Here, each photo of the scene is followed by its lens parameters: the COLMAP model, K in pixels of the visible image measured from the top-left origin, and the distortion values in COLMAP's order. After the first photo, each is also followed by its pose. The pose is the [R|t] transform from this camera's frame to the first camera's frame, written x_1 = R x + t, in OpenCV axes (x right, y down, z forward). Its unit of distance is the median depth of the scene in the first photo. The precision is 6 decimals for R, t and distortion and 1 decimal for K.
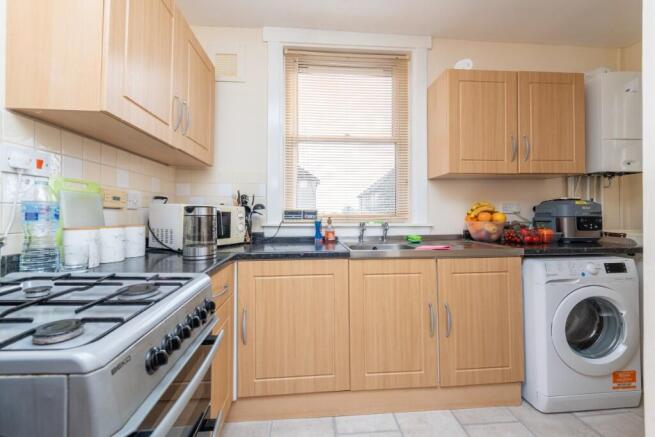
lens RADIAL K [[251.8, 0, 328.6], [0, 251.8, 209.8], [0, 0, 1]] dist [-0.000320, -0.000048]
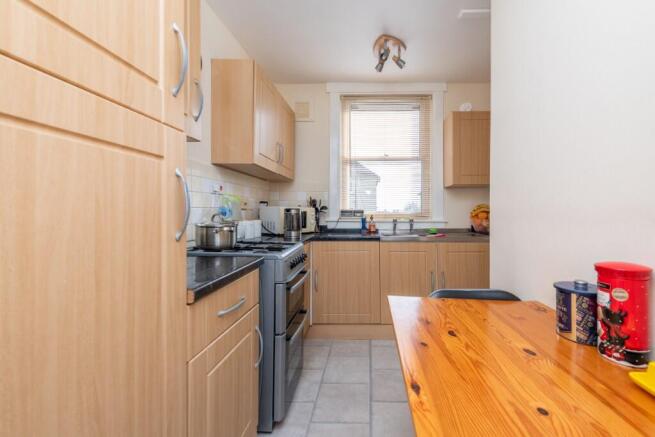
lens RADIAL K [[257.1, 0, 331.0], [0, 257.1, 221.2], [0, 0, 1]] dist [0.000611, -0.000020]
pose [[0.974463, 0.010081, -0.224320, 0.123149], [0.001644, 0.998645, 0.052019, -0.014912], [0.224540, -0.051059, 0.973126, -0.553894]]
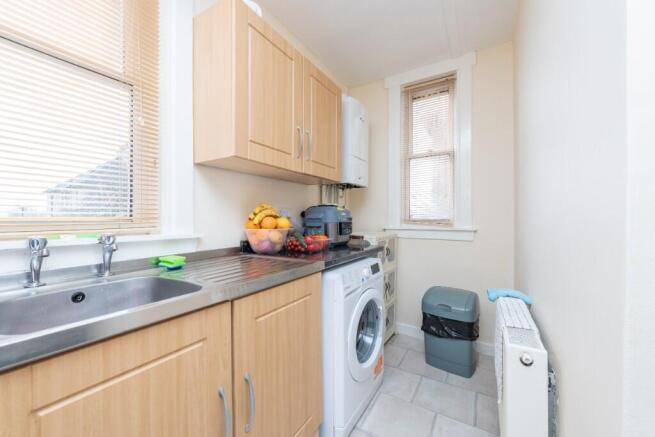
lens RADIAL K [[237.4, 0, 304.4], [0, 237.4, 219.3], [0, 0, 1]] dist [0.000352, -0.000008]
pose [[0.586549, 0.002095, 0.809911, 0.084398], [-0.015624, 0.999840, 0.008729, 0.008645], [-0.809763, -0.017774, 0.586488, 0.469738]]
